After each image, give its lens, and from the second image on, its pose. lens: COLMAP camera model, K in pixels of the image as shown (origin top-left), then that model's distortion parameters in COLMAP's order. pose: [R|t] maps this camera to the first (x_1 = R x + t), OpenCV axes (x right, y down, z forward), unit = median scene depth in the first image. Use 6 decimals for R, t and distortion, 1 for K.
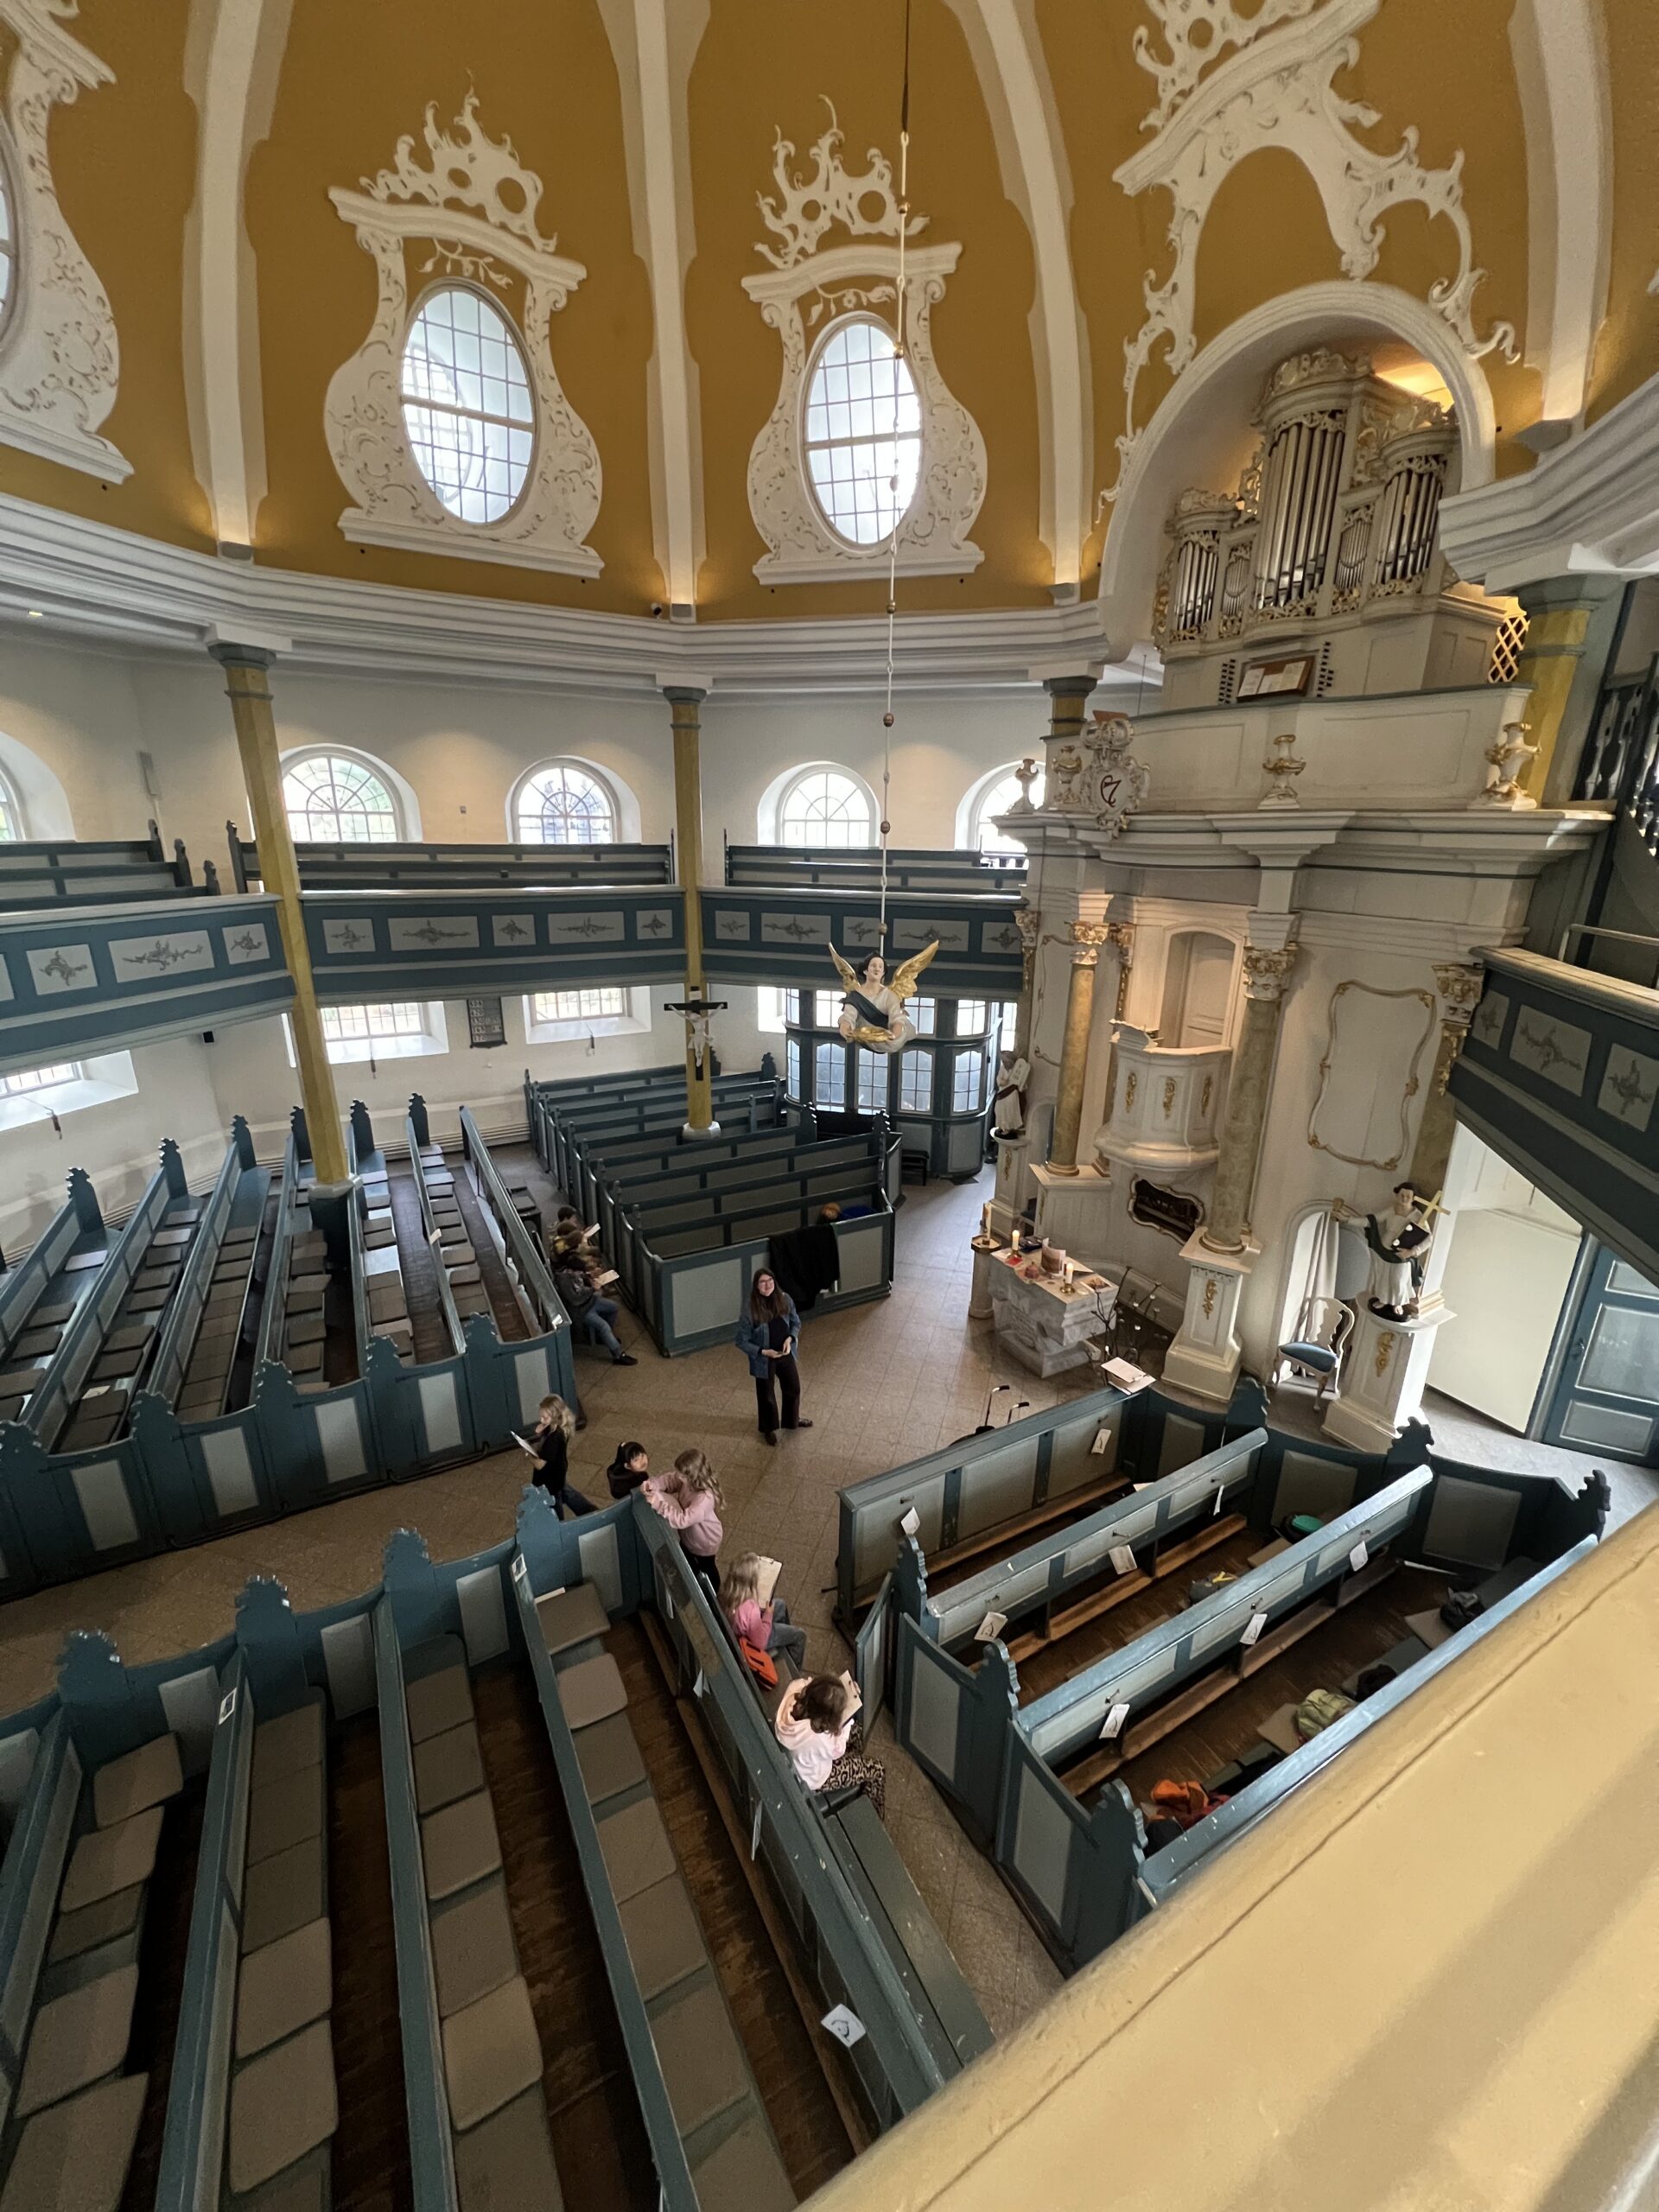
lens RADIAL K [[882.9, 0, 831.3], [0, 882.9, 1099.9], [0, 0, 1]] dist [0.000009, 0.000169]
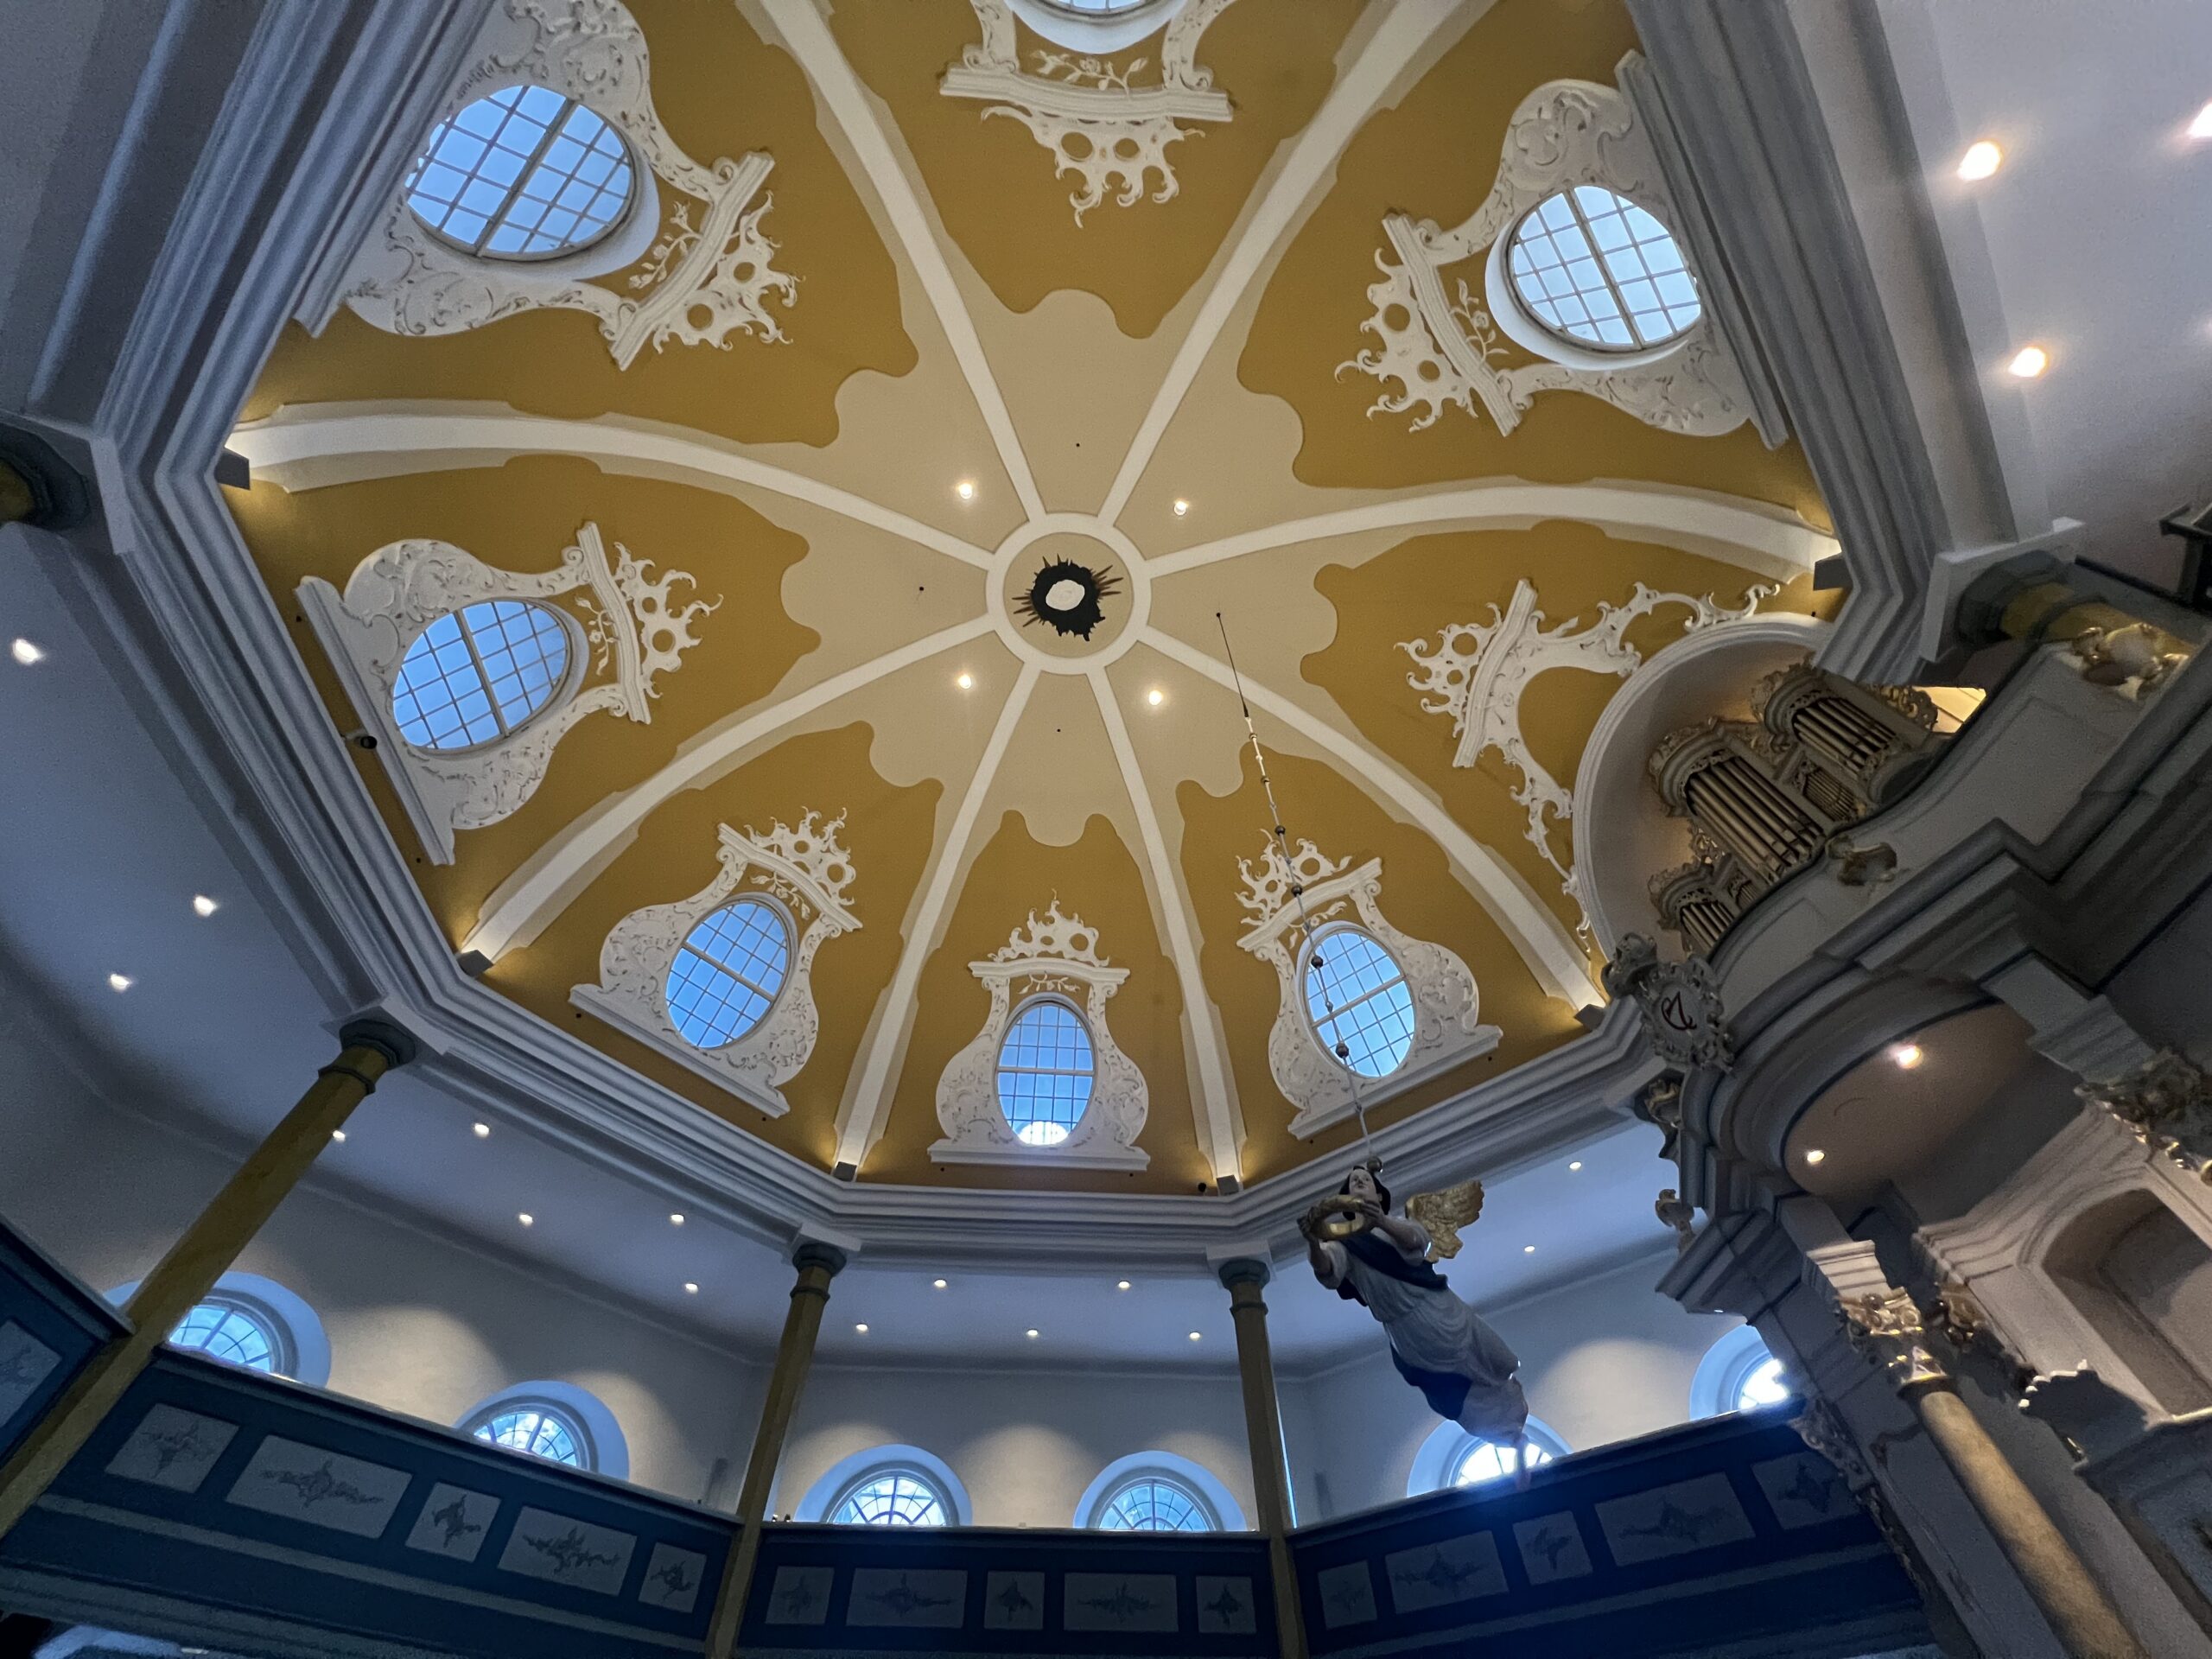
lens RADIAL K [[882.9, 0, 1102.0], [0, 882.9, 829.3], [0, 0, 1]] dist [0.000009, 0.000169]
pose [[0.903458, -0.355209, -0.239982, 0.100897], [-0.114834, 0.338819, -0.933817, 0.306041], [0.413011, 0.871222, 0.265319, 0.421097]]
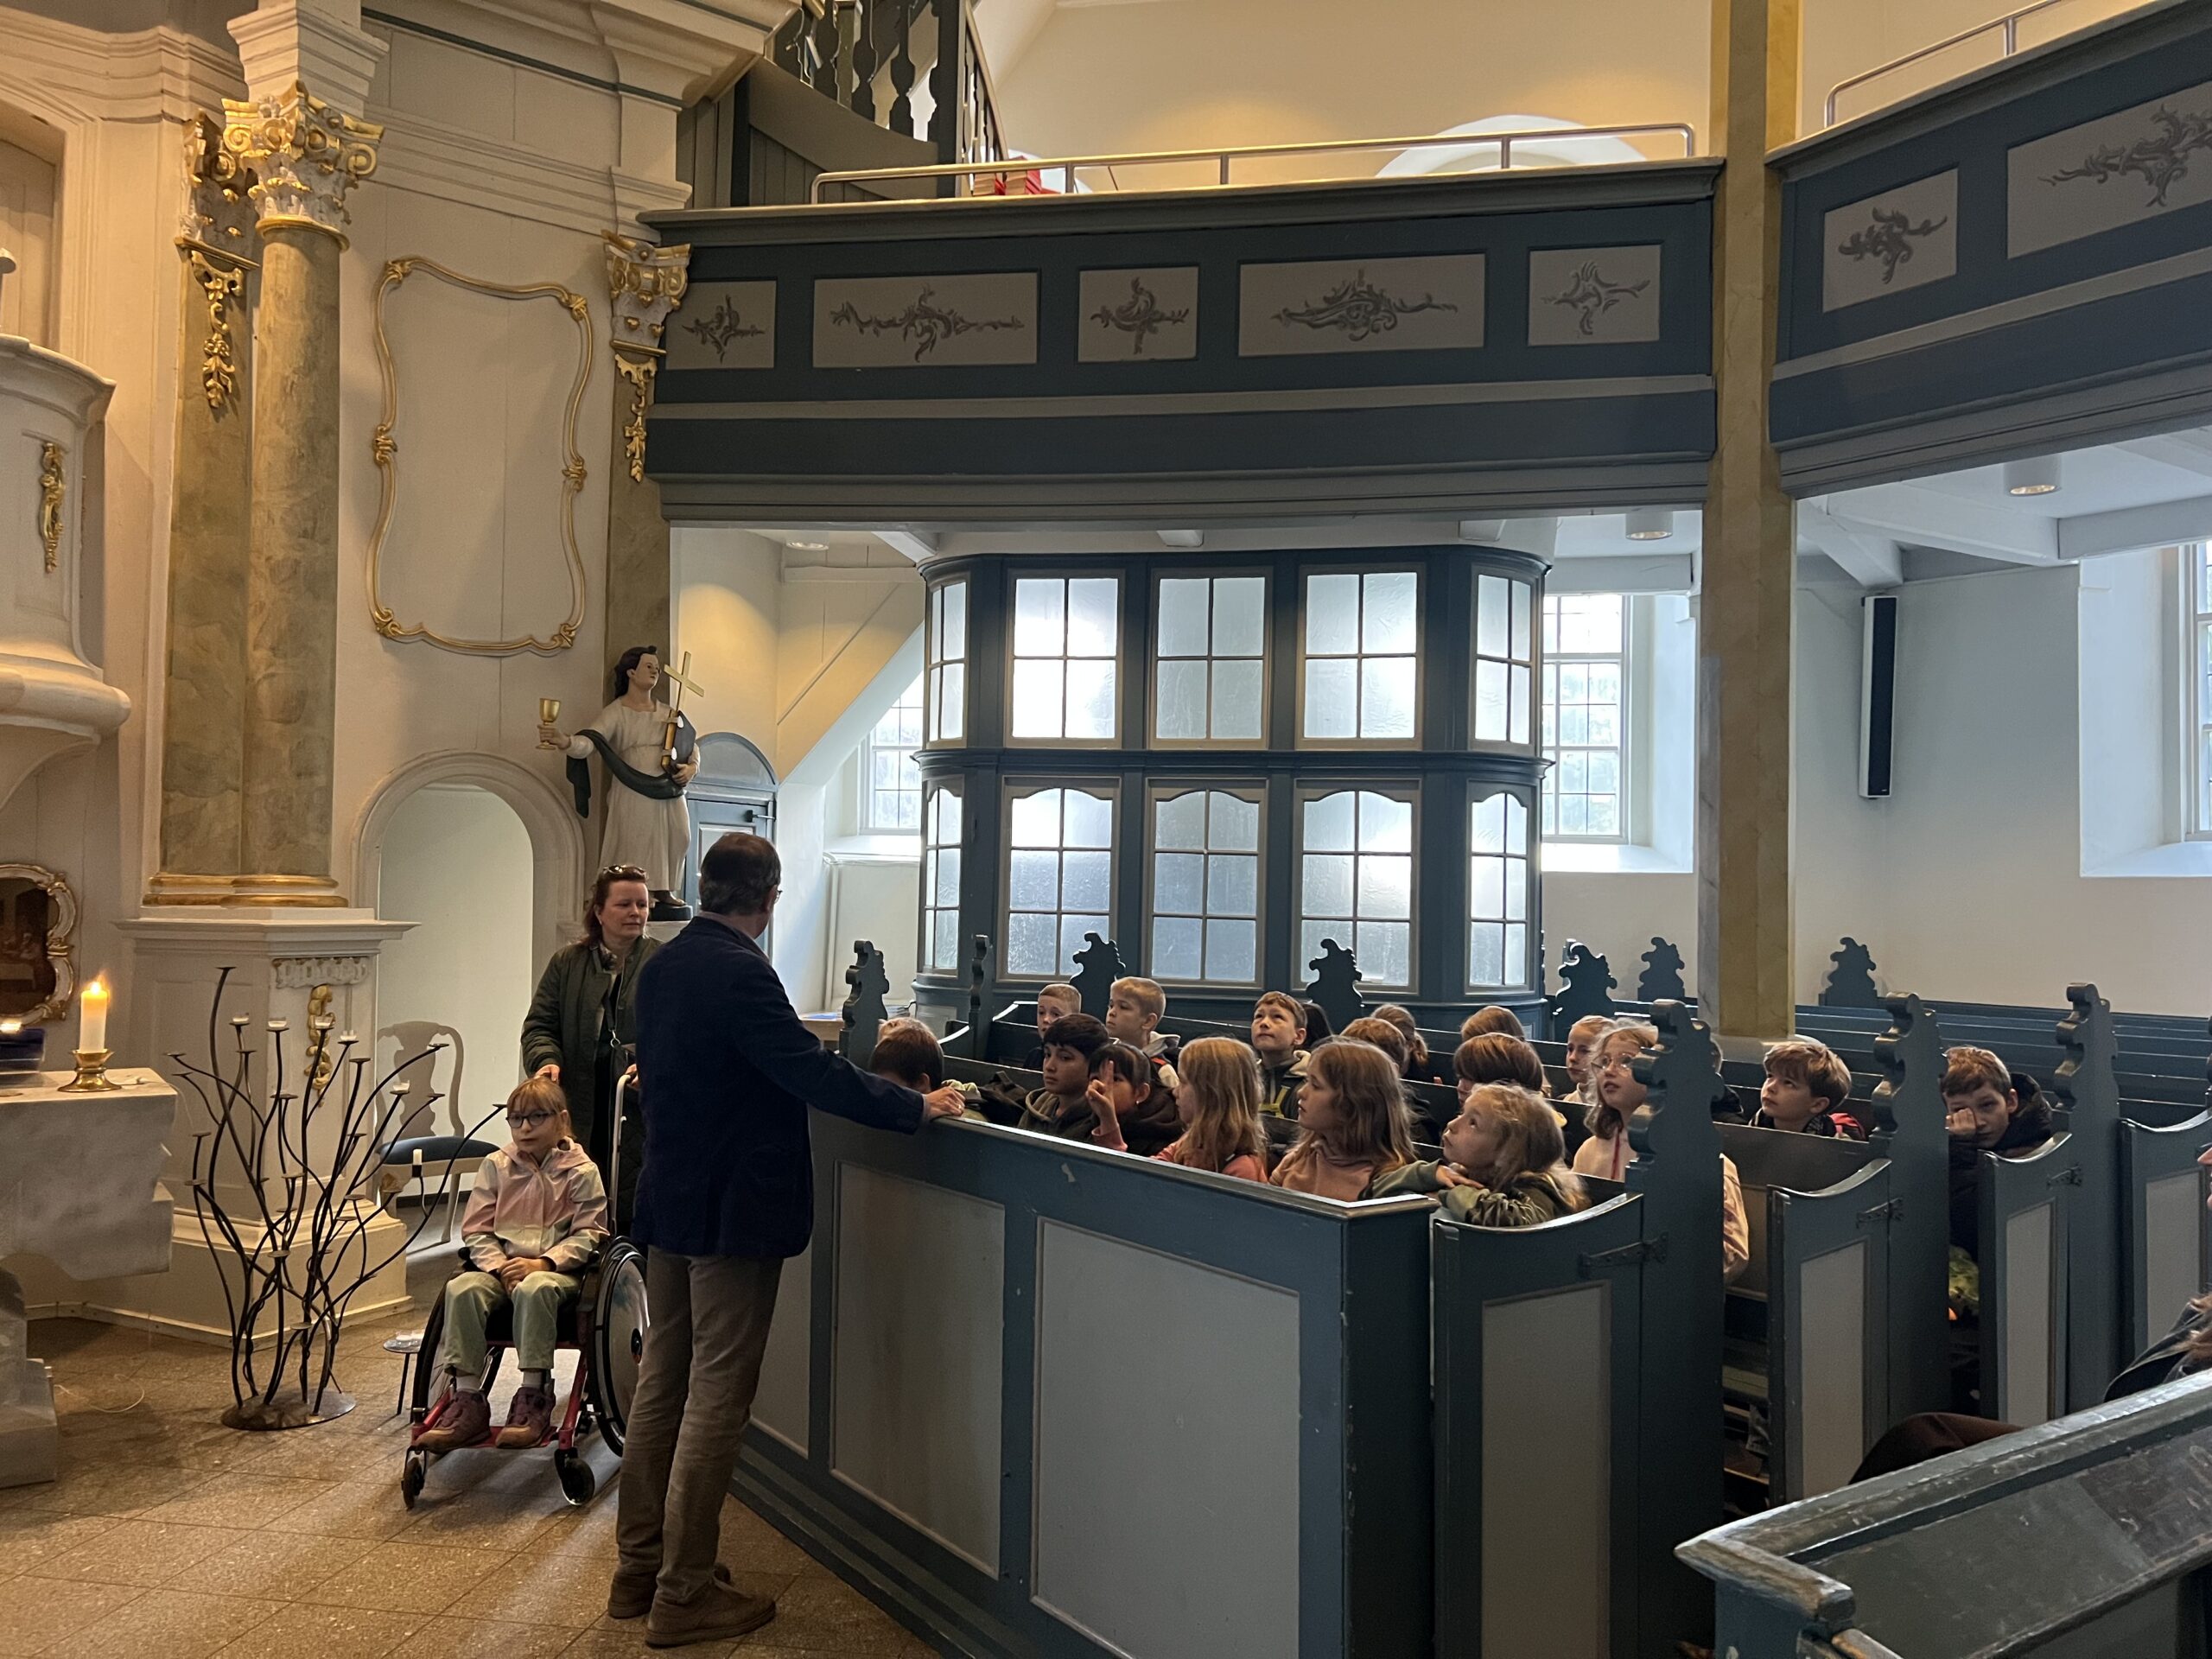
lens RADIAL K [[1676.7, 0, 1106.0], [0, 1676.7, 829.5], [0, 0, 1]] dist [0.055139, -0.054123]
pose [[-0.113574, 0.021162, 0.993304, -0.298046], [0.275357, 0.961279, 0.011004, 0.218666], [-0.954610, 0.274763, -0.115003, 0.738314]]
